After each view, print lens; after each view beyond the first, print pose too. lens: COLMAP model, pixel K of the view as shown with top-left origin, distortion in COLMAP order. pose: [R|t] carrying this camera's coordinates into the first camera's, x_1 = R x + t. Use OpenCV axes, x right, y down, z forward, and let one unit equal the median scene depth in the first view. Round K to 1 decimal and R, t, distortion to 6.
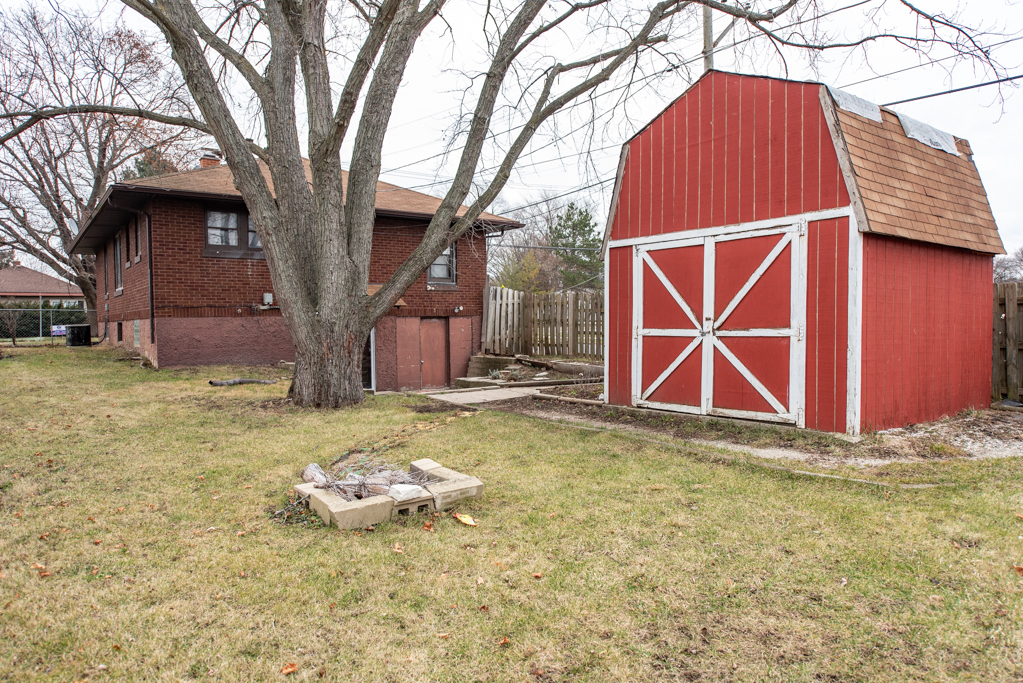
lens RADIAL K [[671.1, 0, 514.8], [0, 671.1, 340.8], [0, 0, 1]] dist [-0.006434, -0.004478]
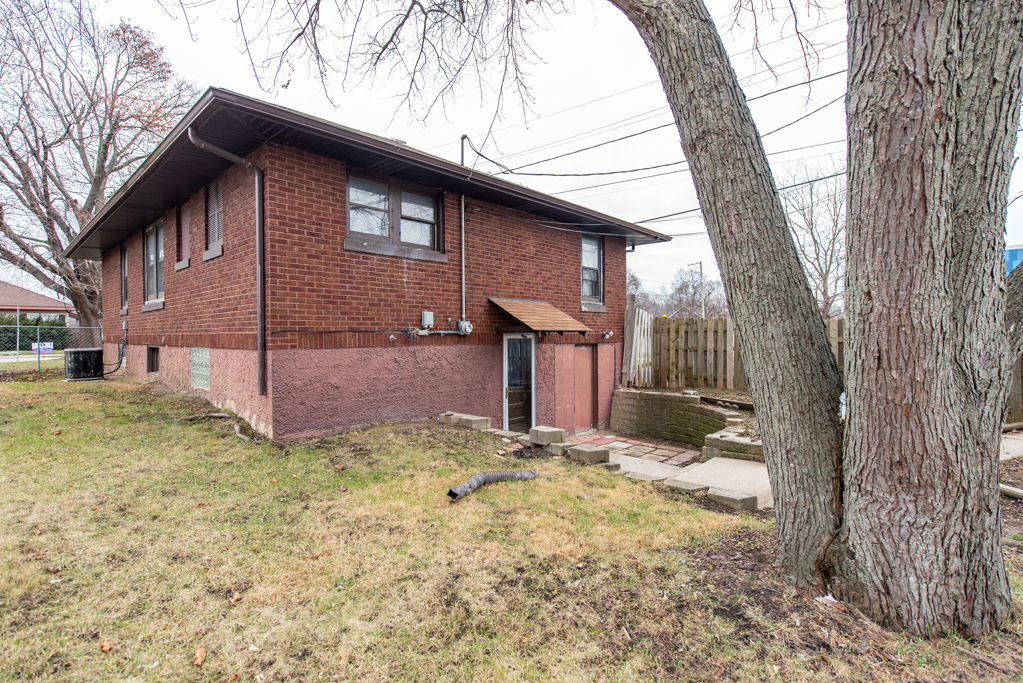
lens RADIAL K [[492.0, 0, 505.0], [0, 492.0, 339.7], [0, 0, 1]] dist [0.002577, -0.000772]
pose [[0.985886, 0.009135, 0.167166, -0.308624], [-0.005664, 0.999759, -0.021229, -0.026750], [-0.167319, 0.019983, 0.985700, 0.416858]]
